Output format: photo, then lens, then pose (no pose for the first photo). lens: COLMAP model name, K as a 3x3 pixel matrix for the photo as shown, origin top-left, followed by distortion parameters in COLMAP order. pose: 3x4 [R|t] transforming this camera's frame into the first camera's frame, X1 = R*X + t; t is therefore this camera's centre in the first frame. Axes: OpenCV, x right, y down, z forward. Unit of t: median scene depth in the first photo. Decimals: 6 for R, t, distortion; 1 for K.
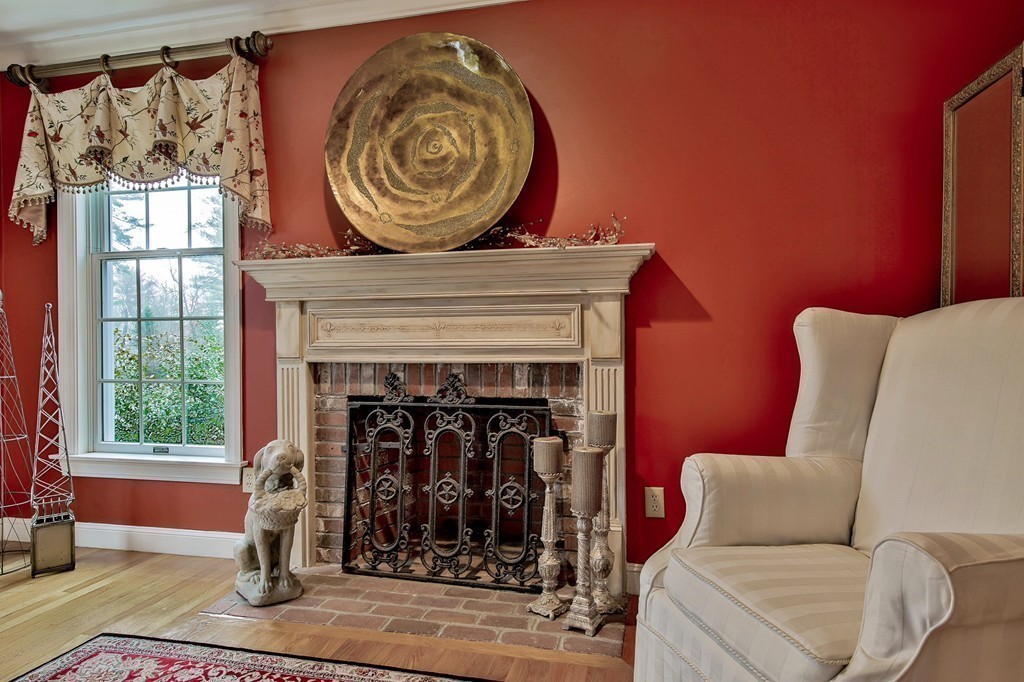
lens RADIAL K [[556.5, 0, 512.9], [0, 556.5, 334.2], [0, 0, 1]] dist [0.001916, -0.000039]
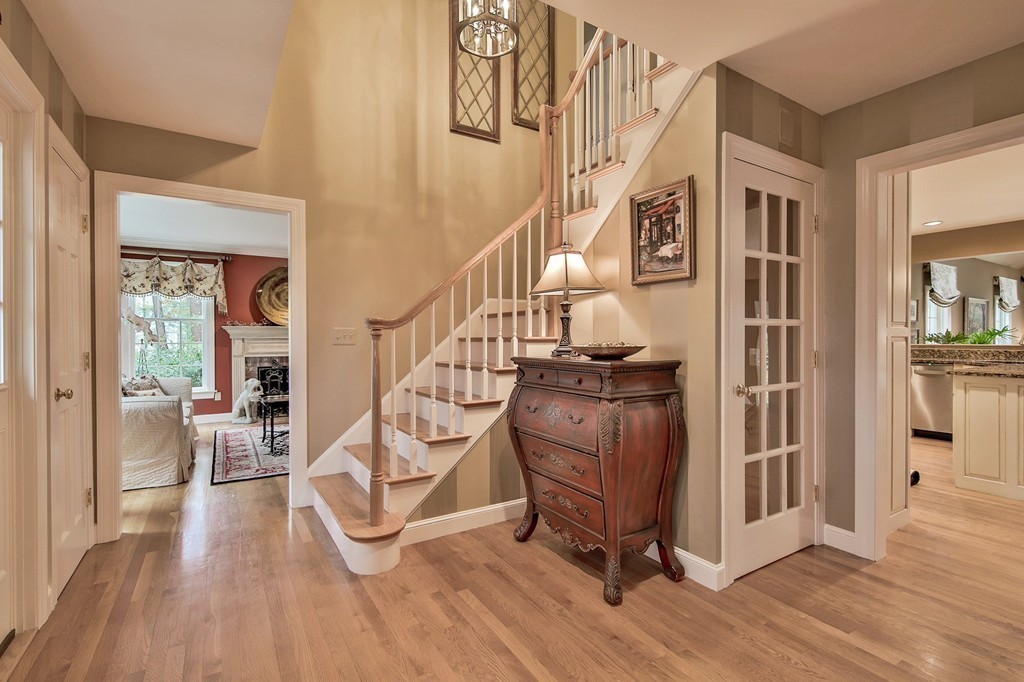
lens RADIAL K [[457.1, 0, 512.0], [0, 457.1, 341.0], [0, 0, 1]] dist [0.000986, 0.000033]
pose [[0.716411, -0.000532, 0.697678, -1.136594], [0.001716, 0.999998, -0.001000, -0.039995], [-0.697676, 0.001913, 0.716410, -2.045742]]
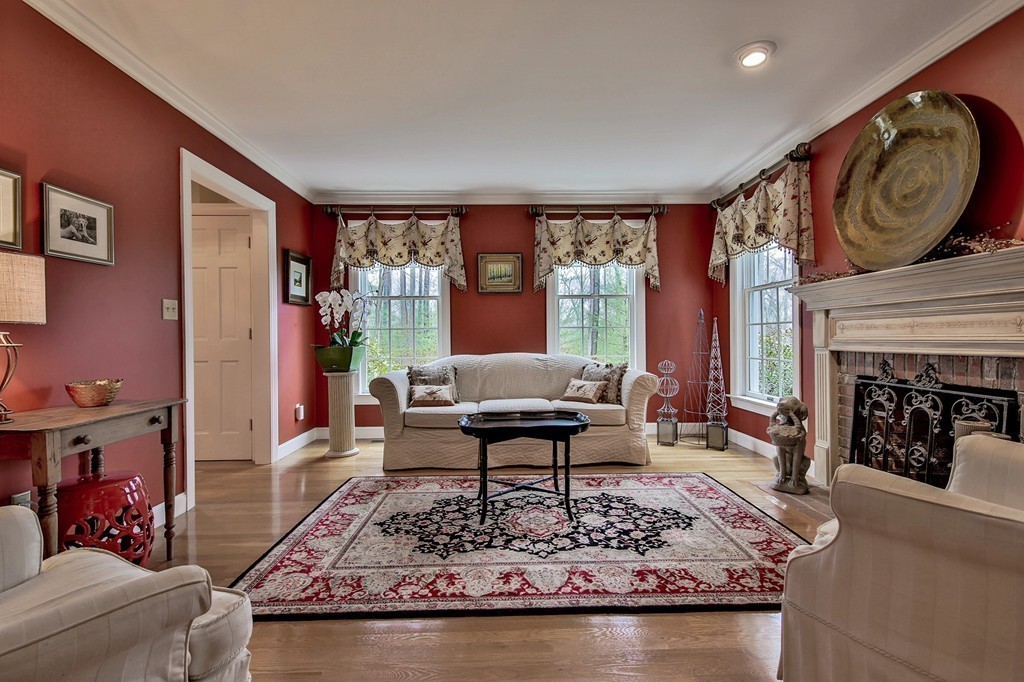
lens RADIAL K [[457.1, 0, 512.0], [0, 457.1, 341.0], [0, 0, 1]] dist [0.000986, 0.000033]
pose [[0.226932, 0.013025, -0.973824, 0.644952], [0.002880, 0.999897, 0.014044, 0.005736], [0.973906, -0.005991, 0.226871, -0.113614]]
